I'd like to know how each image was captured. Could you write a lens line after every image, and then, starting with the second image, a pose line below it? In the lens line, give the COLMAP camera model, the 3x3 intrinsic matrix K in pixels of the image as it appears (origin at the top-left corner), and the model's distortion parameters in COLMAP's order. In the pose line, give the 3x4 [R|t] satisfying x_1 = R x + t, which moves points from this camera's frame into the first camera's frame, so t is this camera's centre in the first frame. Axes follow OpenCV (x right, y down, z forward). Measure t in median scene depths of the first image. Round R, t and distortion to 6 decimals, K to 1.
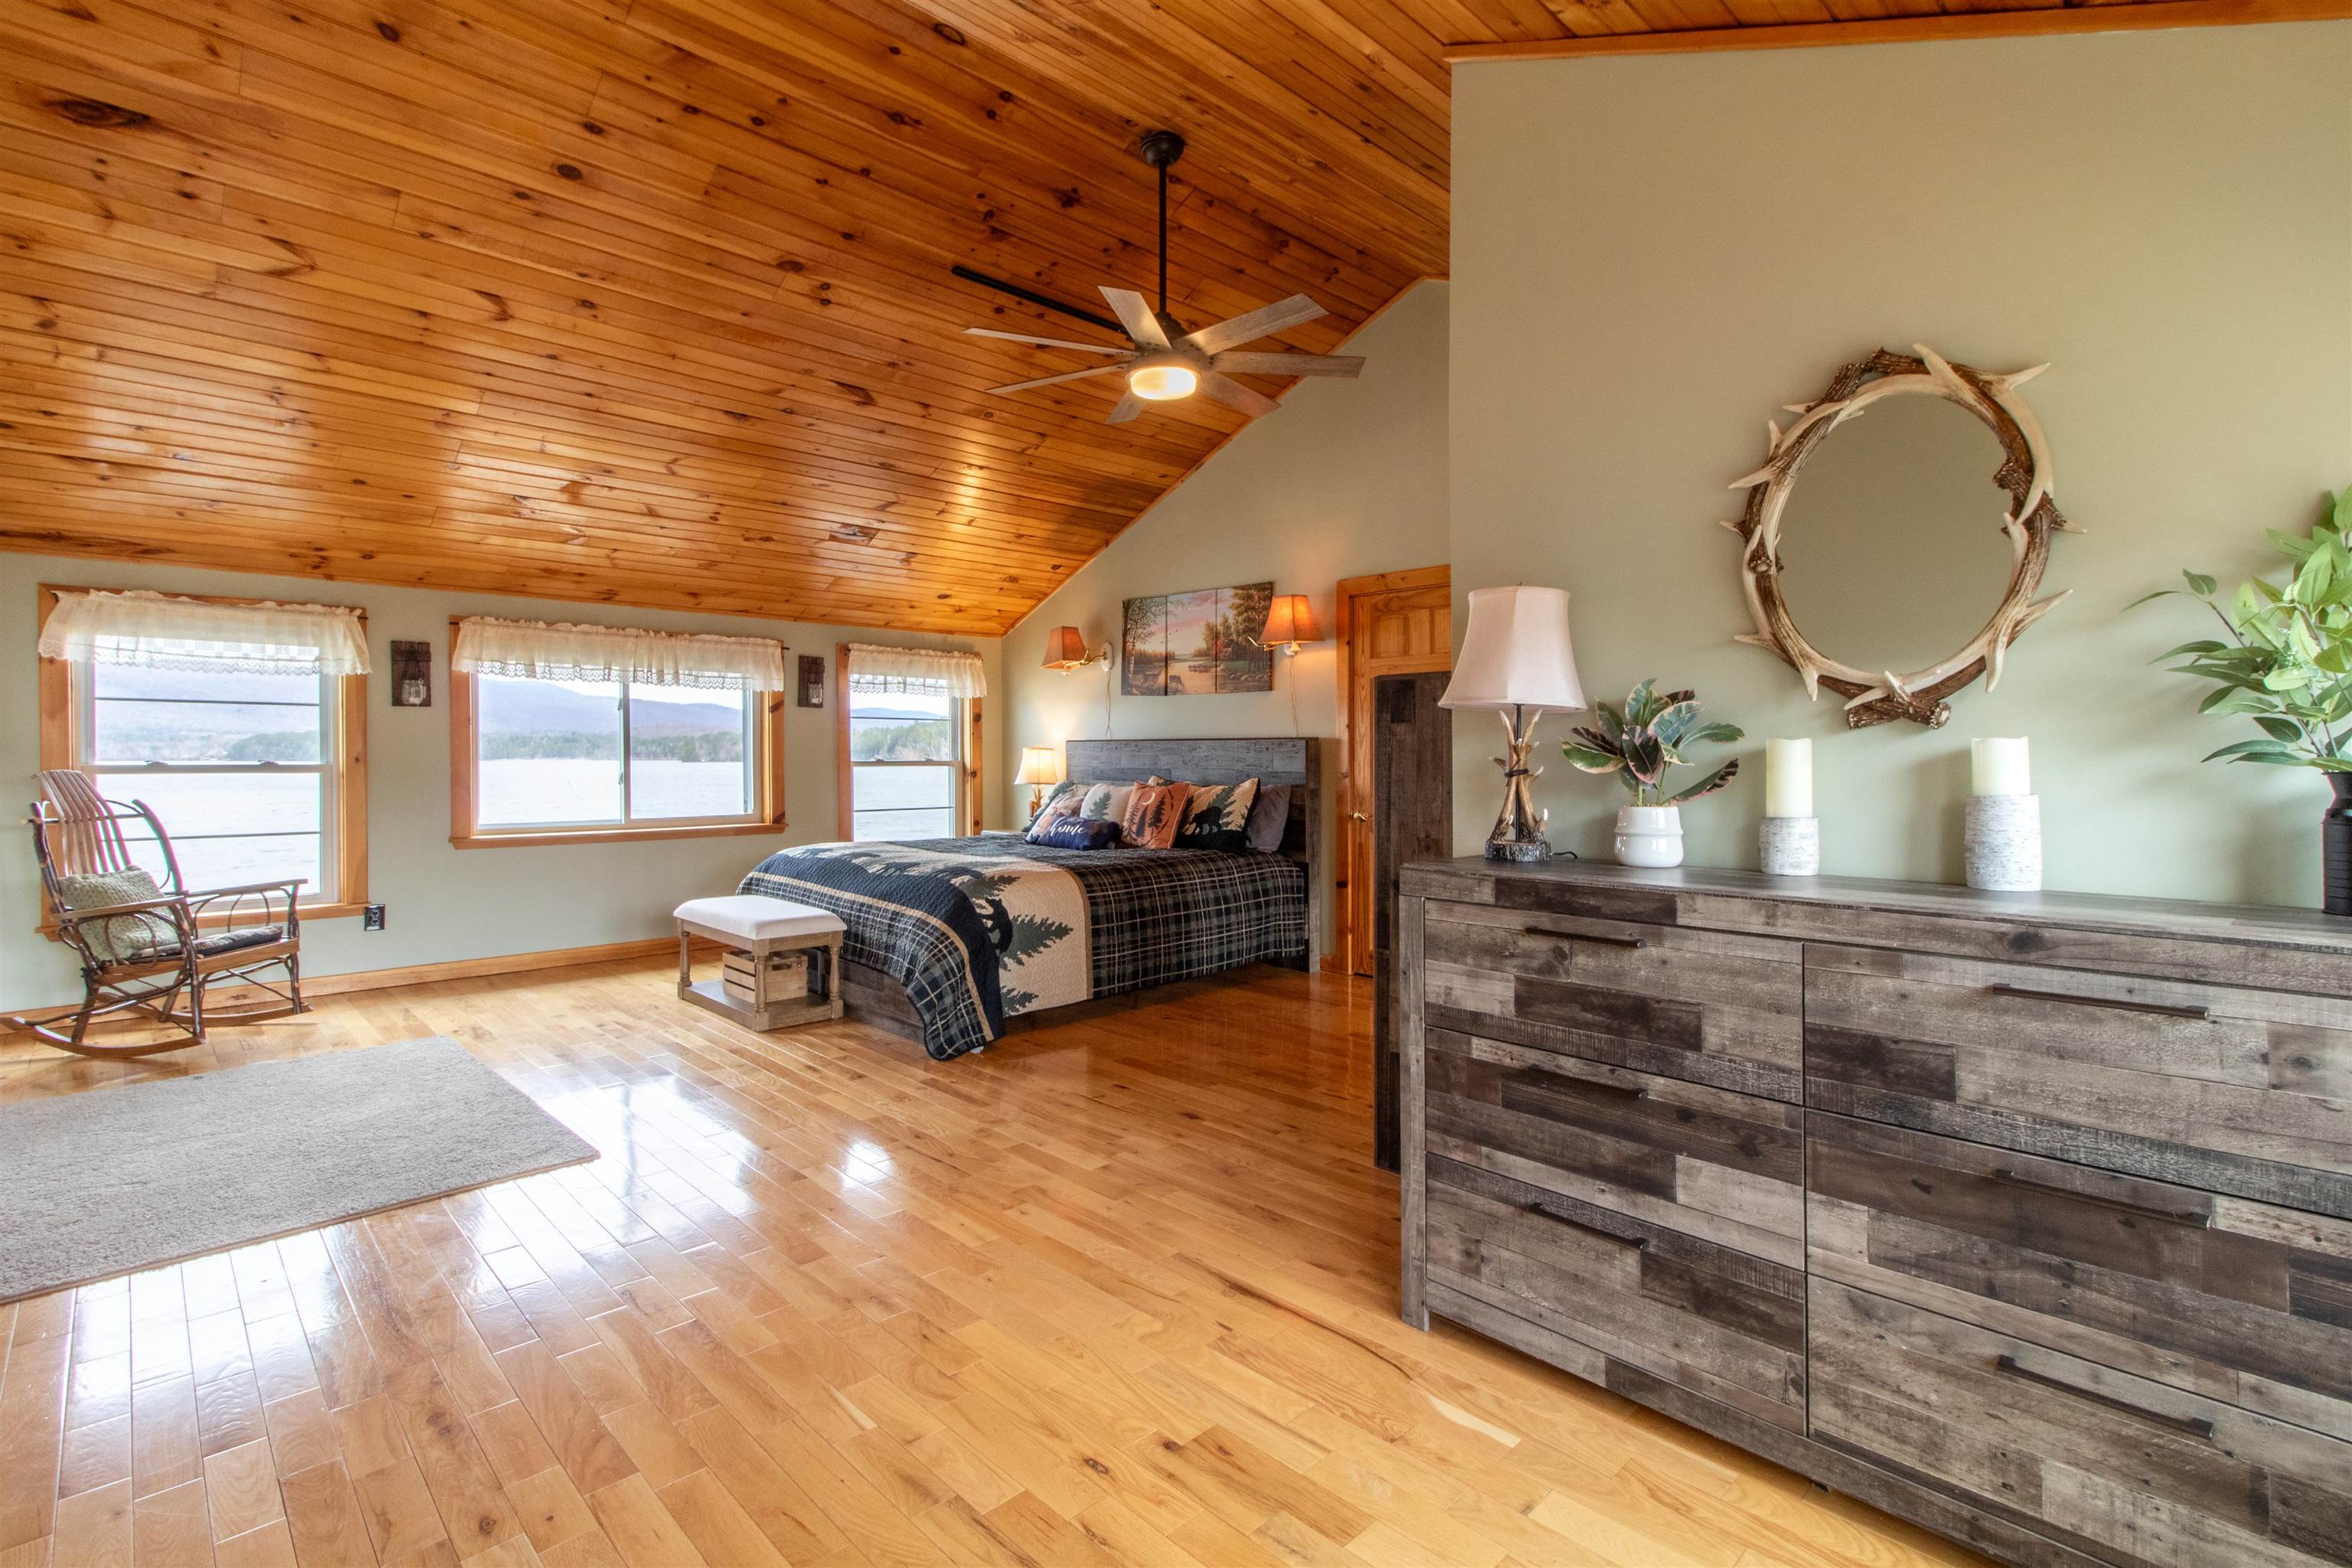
lens RADIAL K [[1104.3, 0, 1177.6], [0, 1104.3, 758.0], [0, 0, 1]] dist [0.001633, -0.000022]
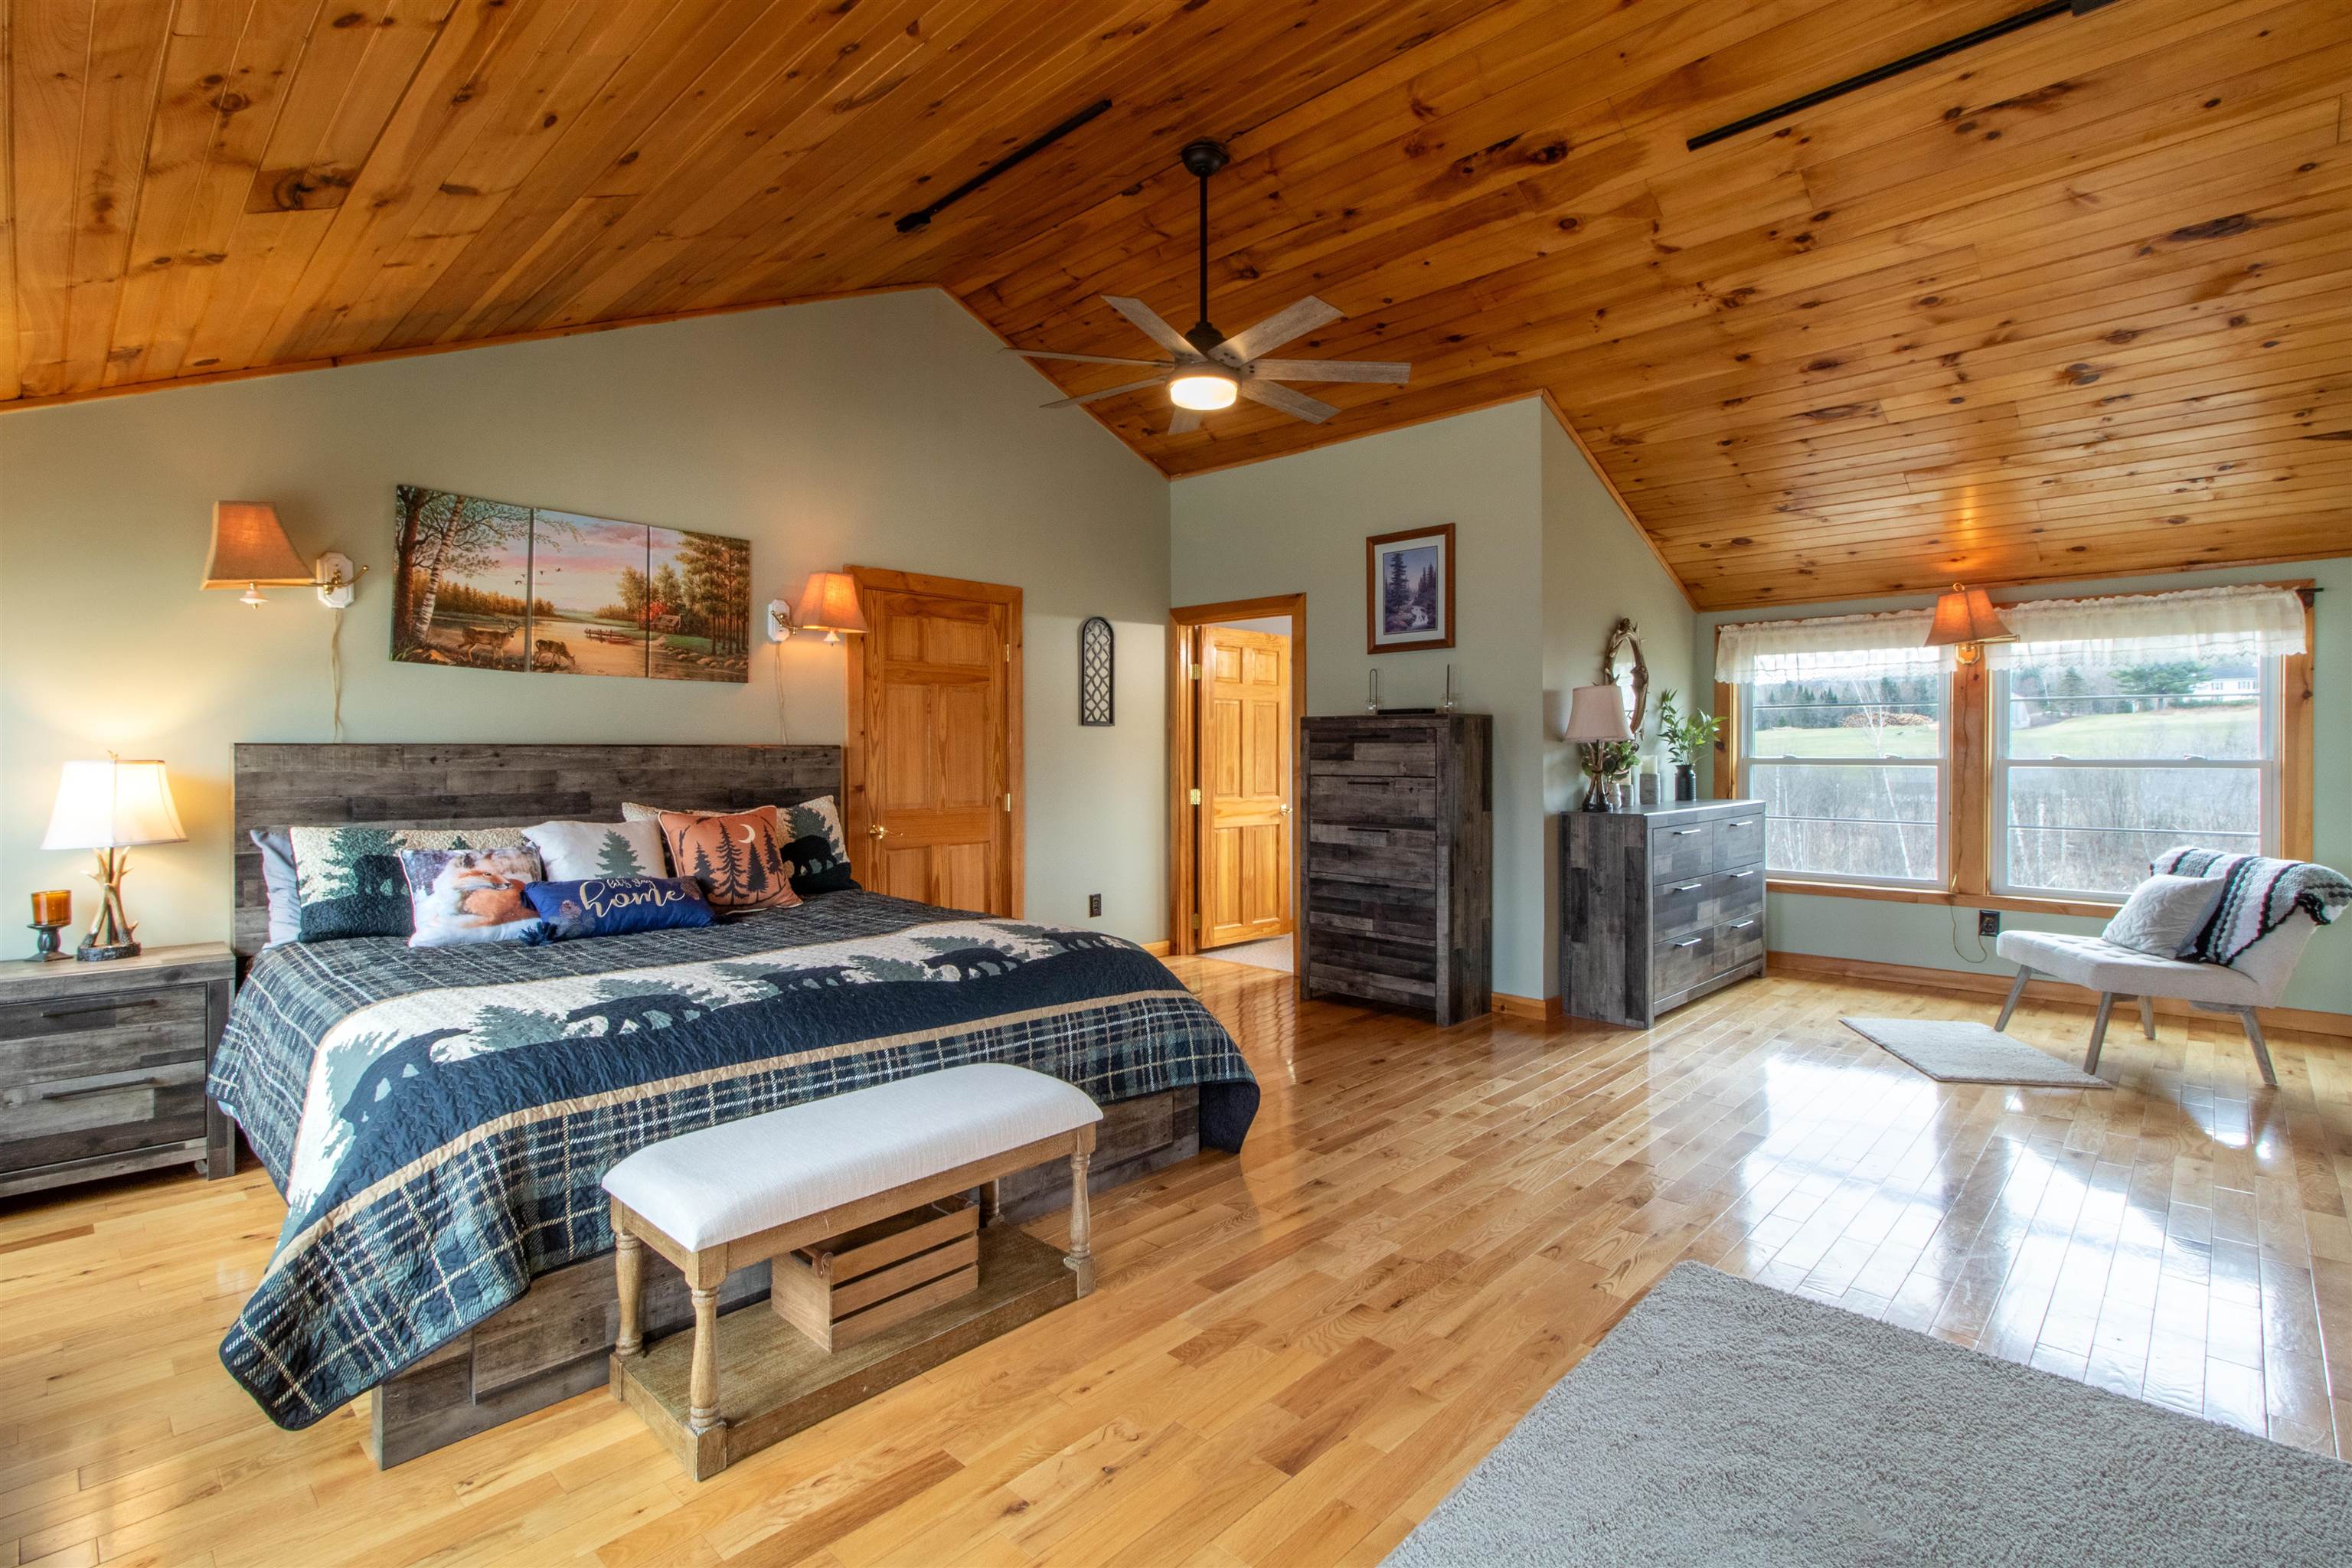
lens RADIAL K [[1104.3, 0, 1177.6], [0, 1104.3, 758.0], [0, 0, 1]] dist [0.001633, -0.000022]
pose [[-0.045339, -0.005766, 0.998955, -1.440347], [0.006753, 0.999959, 0.006079, -0.024396], [-0.998949, 0.007022, -0.045298, 1.535776]]
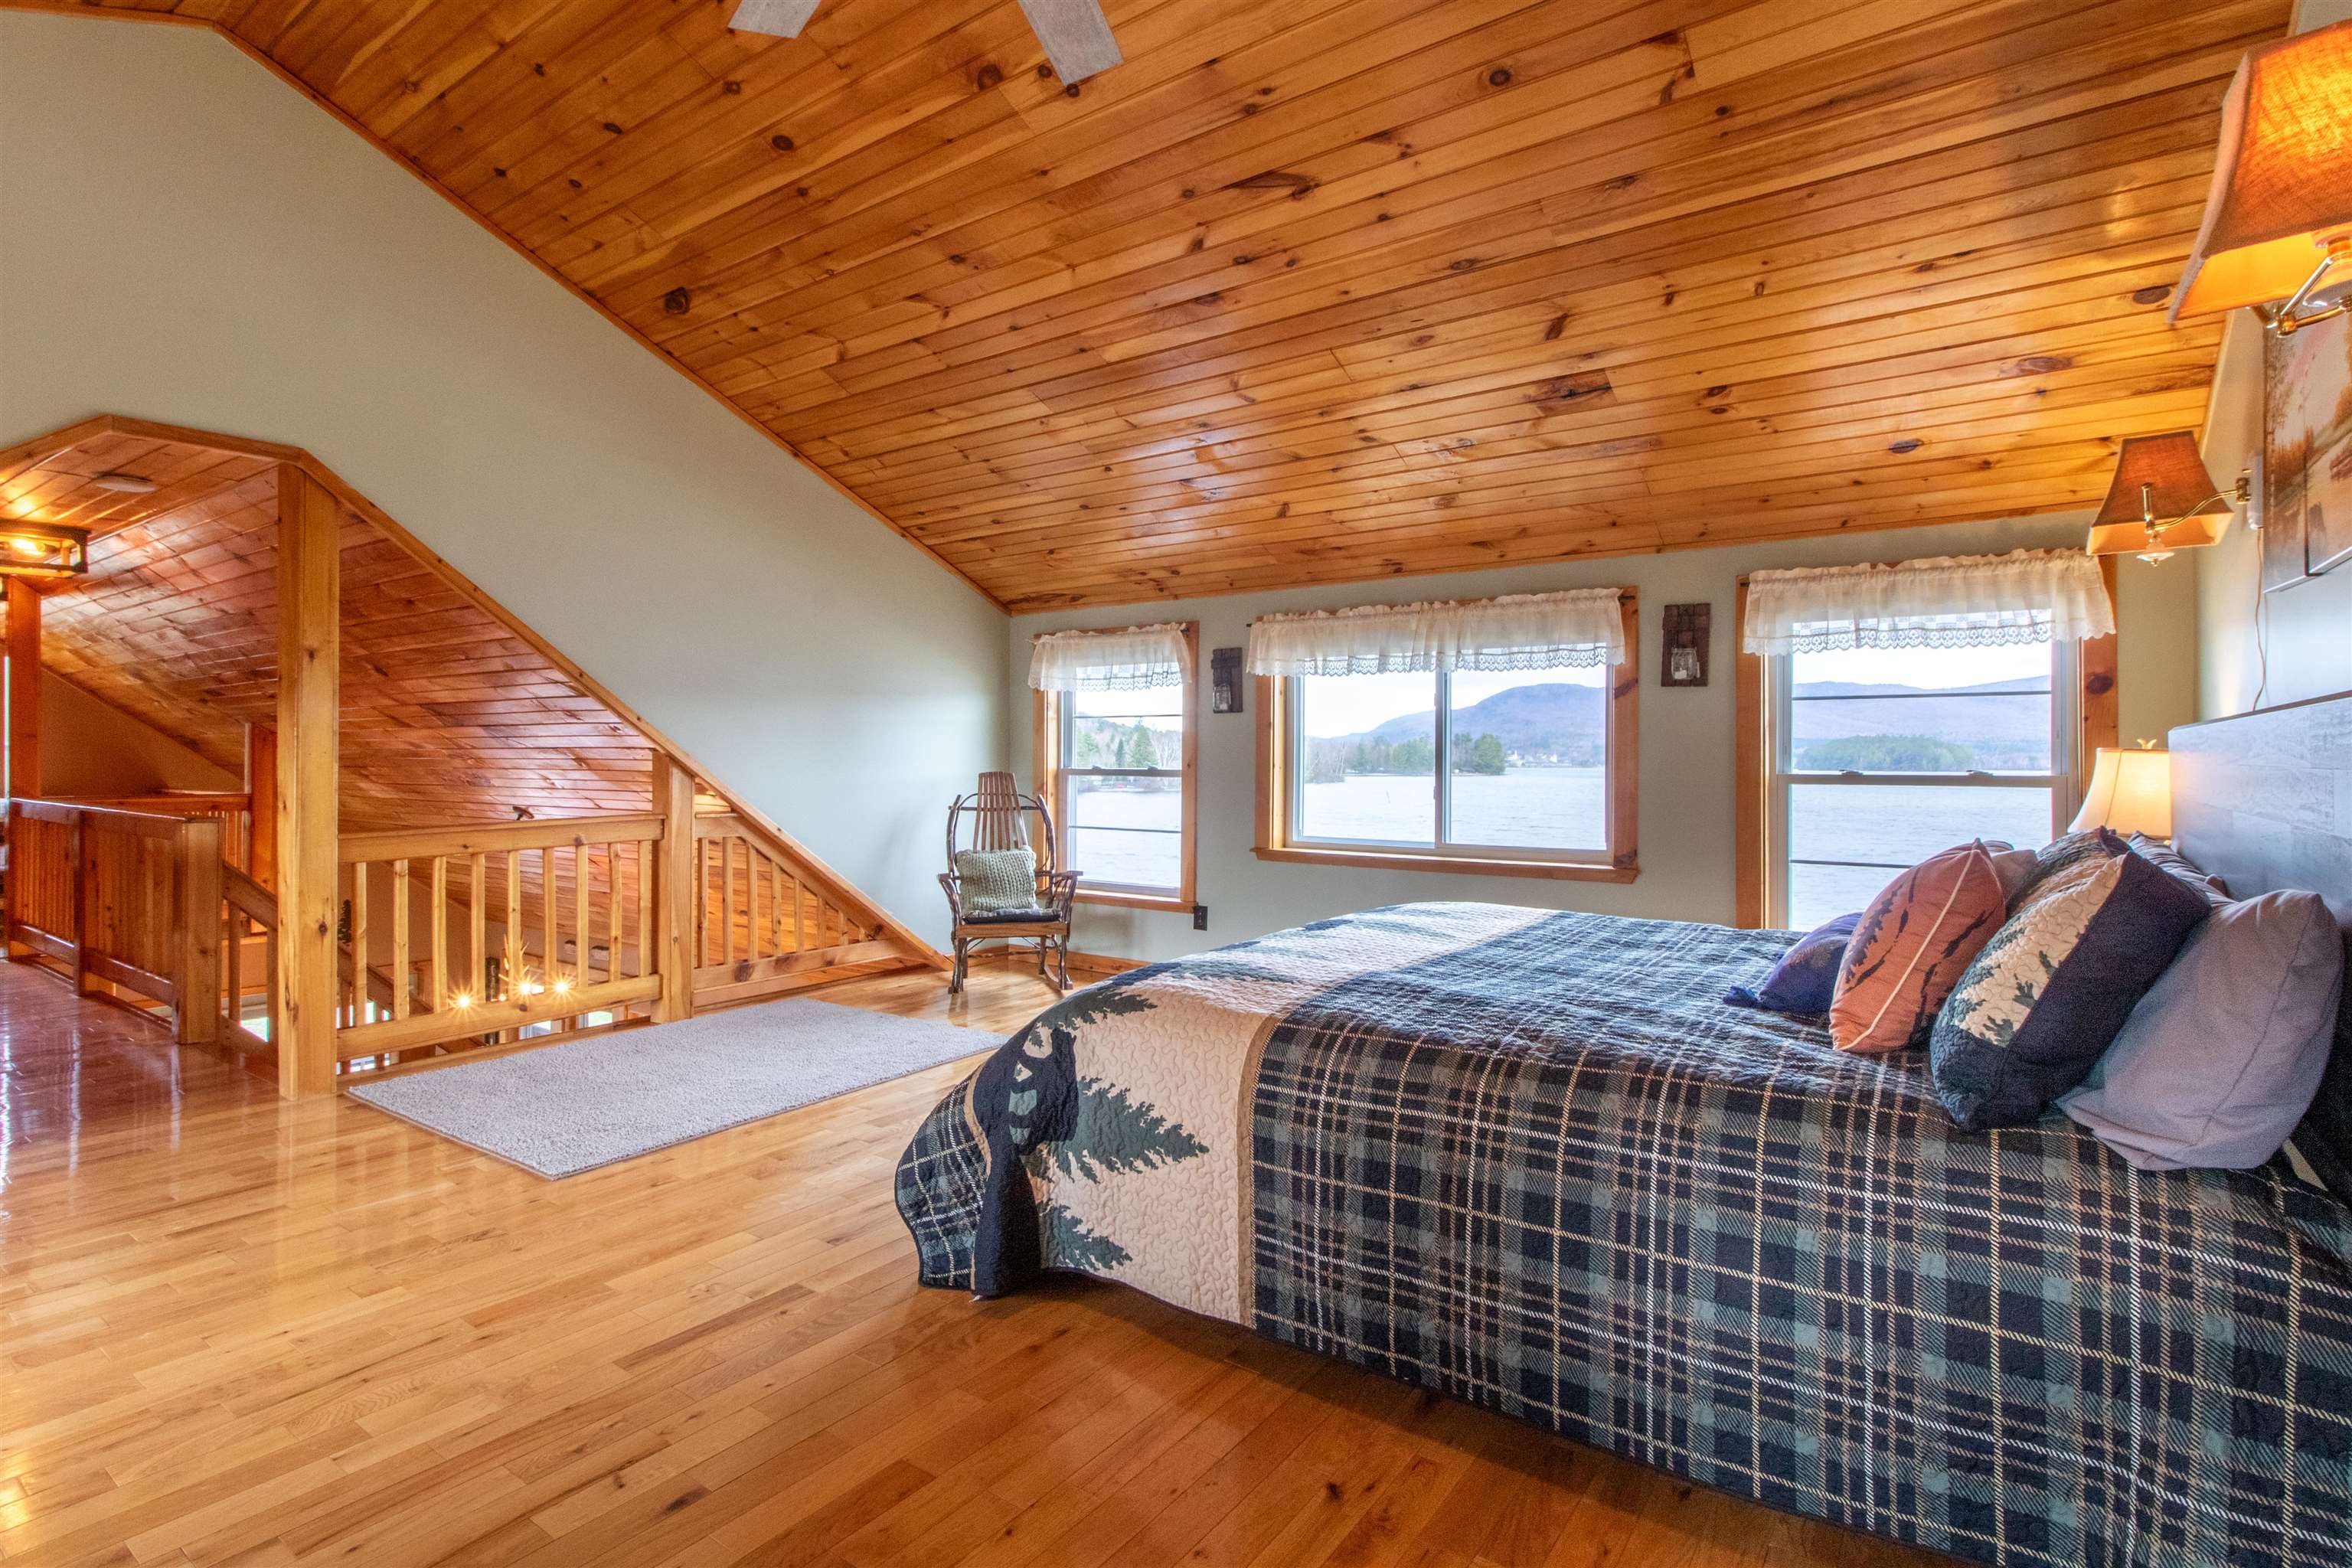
lens RADIAL K [[1104.3, 0, 1177.6], [0, 1104.3, 758.0], [0, 0, 1]] dist [0.001633, -0.000022]
pose [[0.194071, -0.002265, -0.980985, 0.552542], [-0.004778, 0.999983, -0.003254, -0.002658], [0.980976, 0.005319, 0.194056, 1.456858]]
